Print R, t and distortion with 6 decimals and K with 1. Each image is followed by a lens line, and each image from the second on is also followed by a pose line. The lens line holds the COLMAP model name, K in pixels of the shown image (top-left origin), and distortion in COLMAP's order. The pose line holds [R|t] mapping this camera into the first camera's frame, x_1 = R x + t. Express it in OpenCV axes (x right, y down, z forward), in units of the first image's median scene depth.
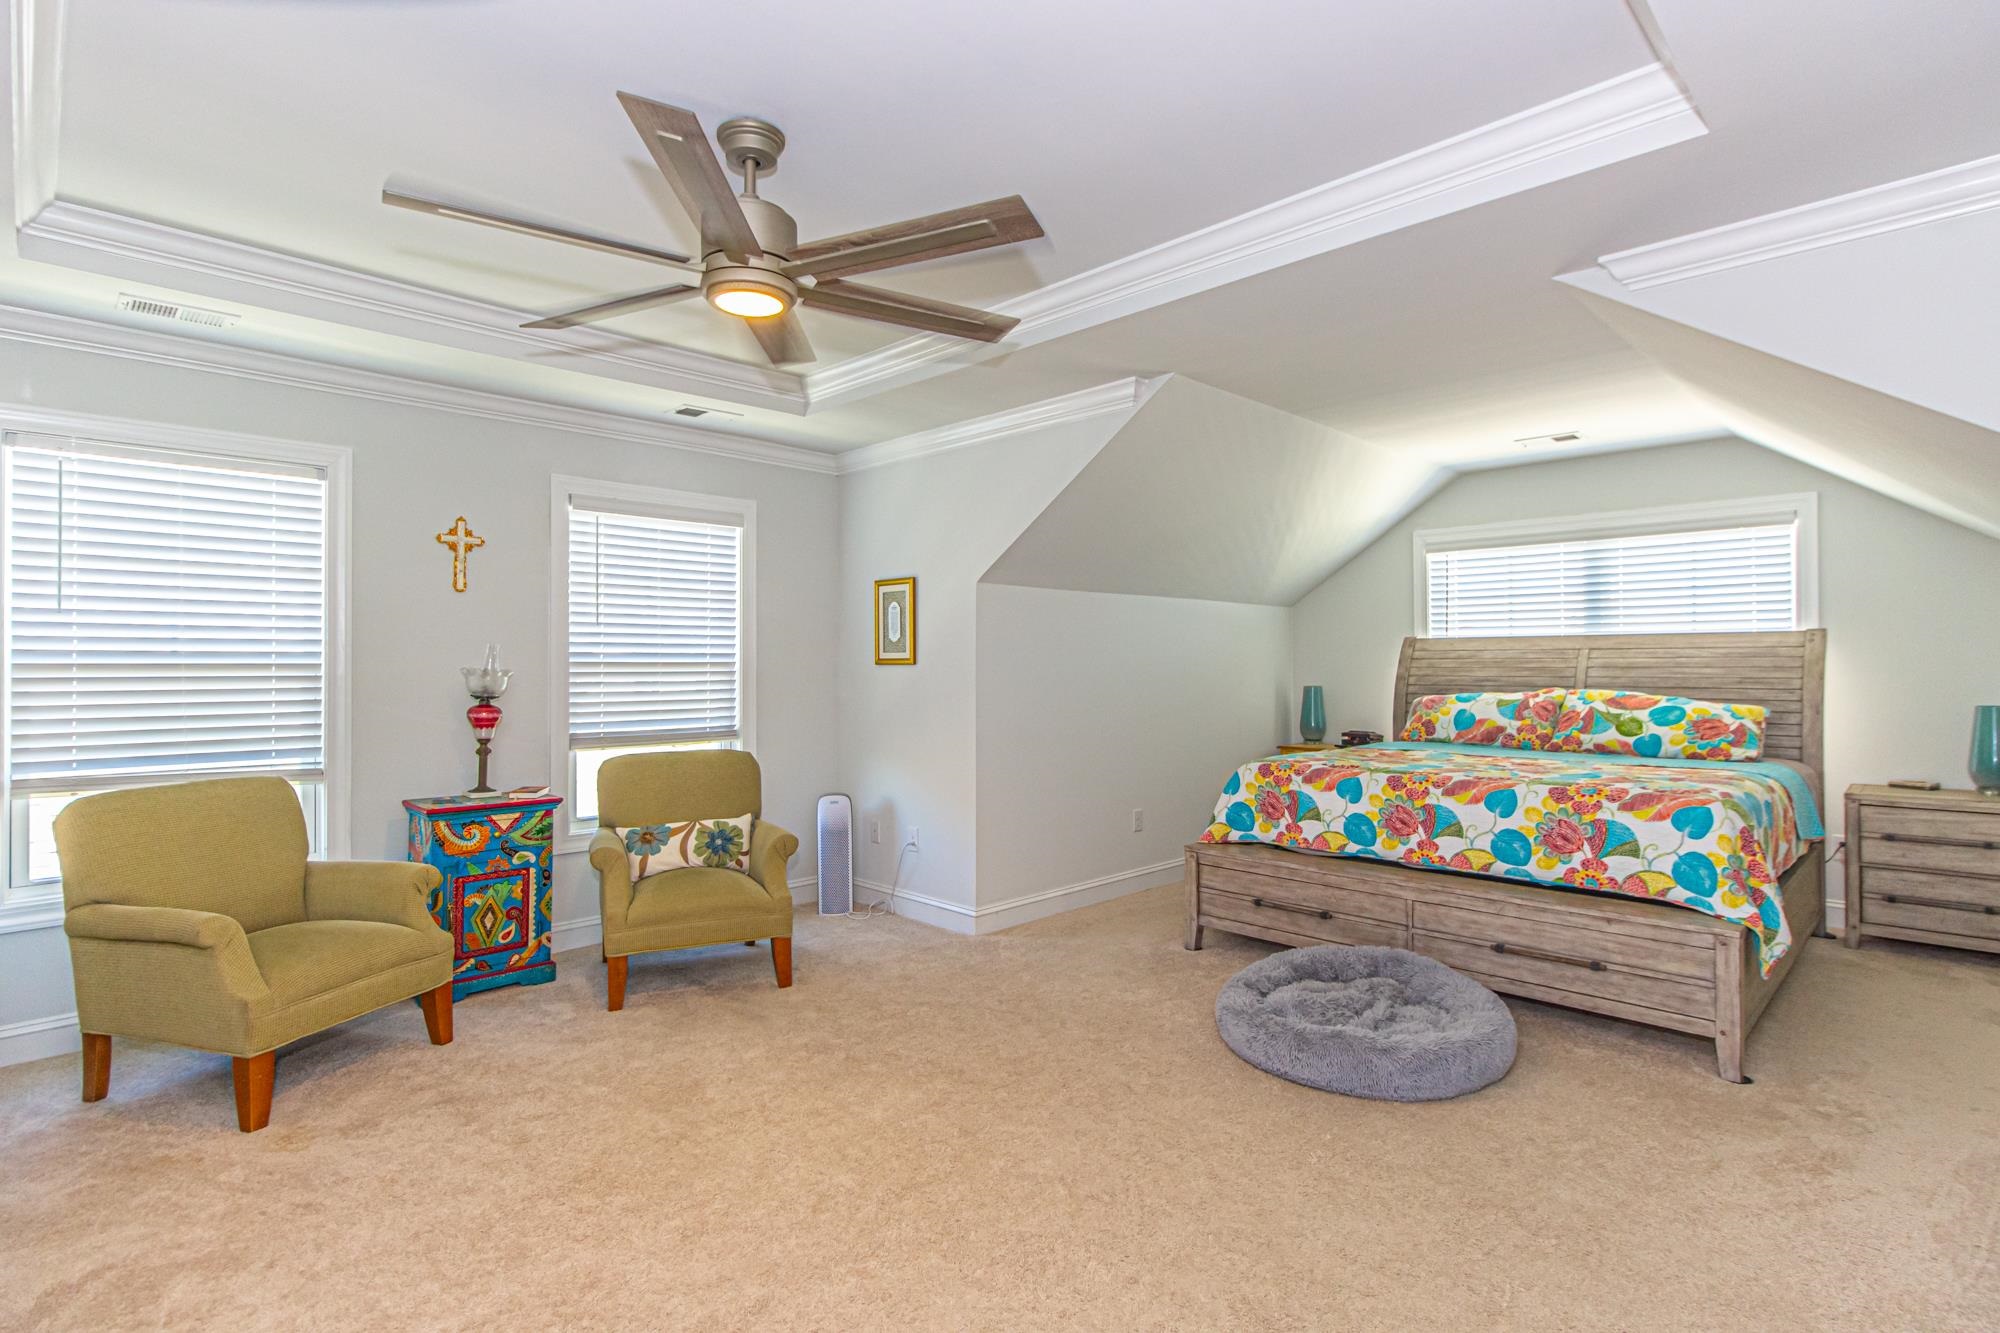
lens RADIAL K [[969.8, 0, 994.7], [0, 969.8, 665.8], [0, 0, 1]] dist [-0.005810, 0.002104]
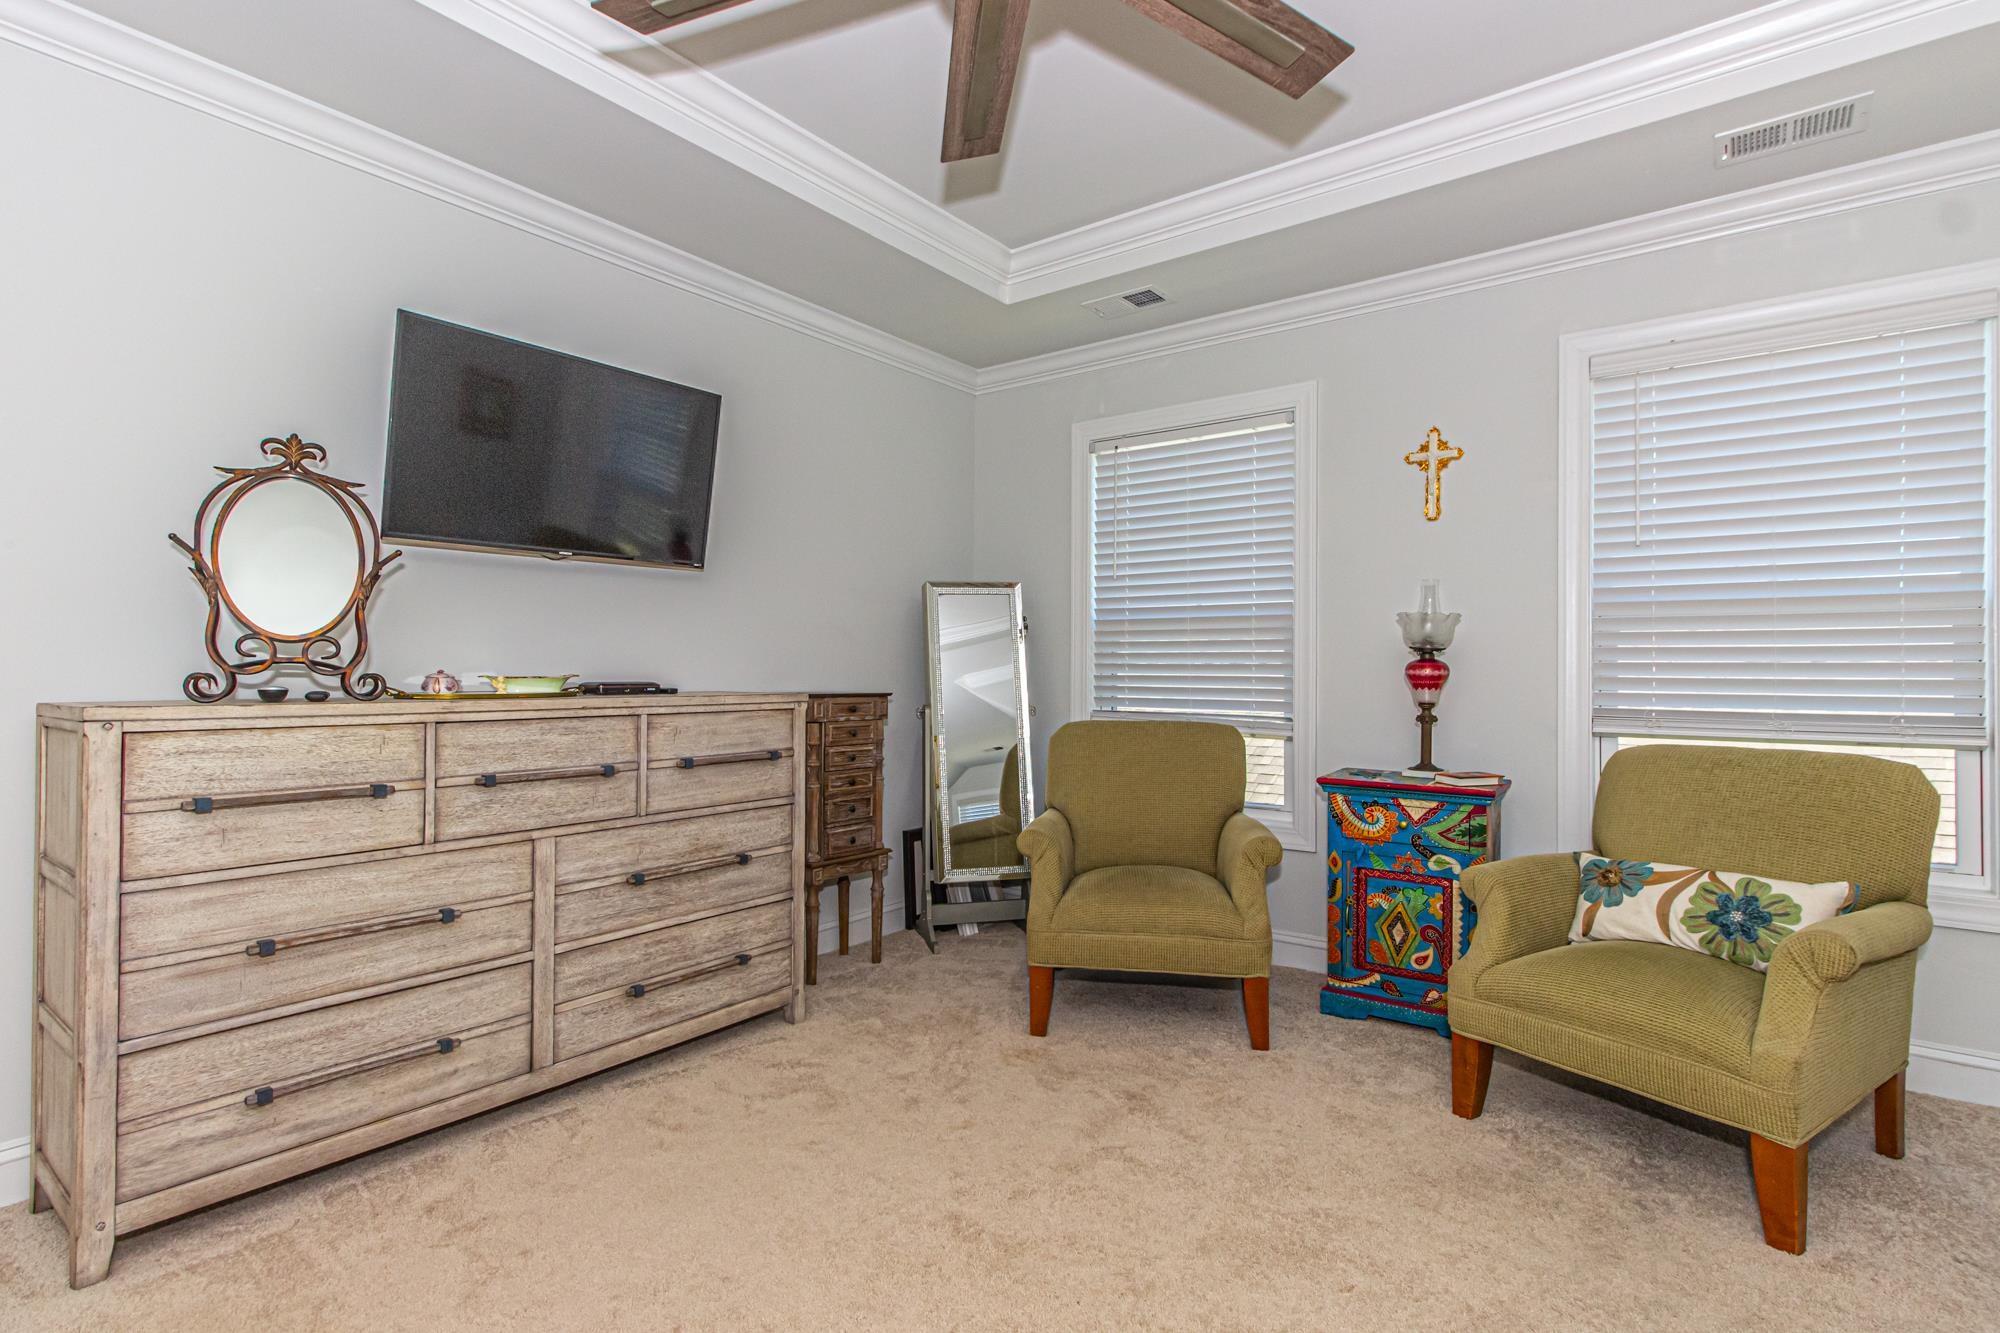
lens RADIAL K [[969.8, 0, 995.5], [0, 969.8, 664.5], [0, 0, 1]] dist [-0.005810, 0.002104]
pose [[0.123428, -0.003396, -0.992348, 0.207906], [-0.003310, 0.999987, -0.003834, 0.049327], [0.992348, 0.003758, 0.123415, 0.565462]]
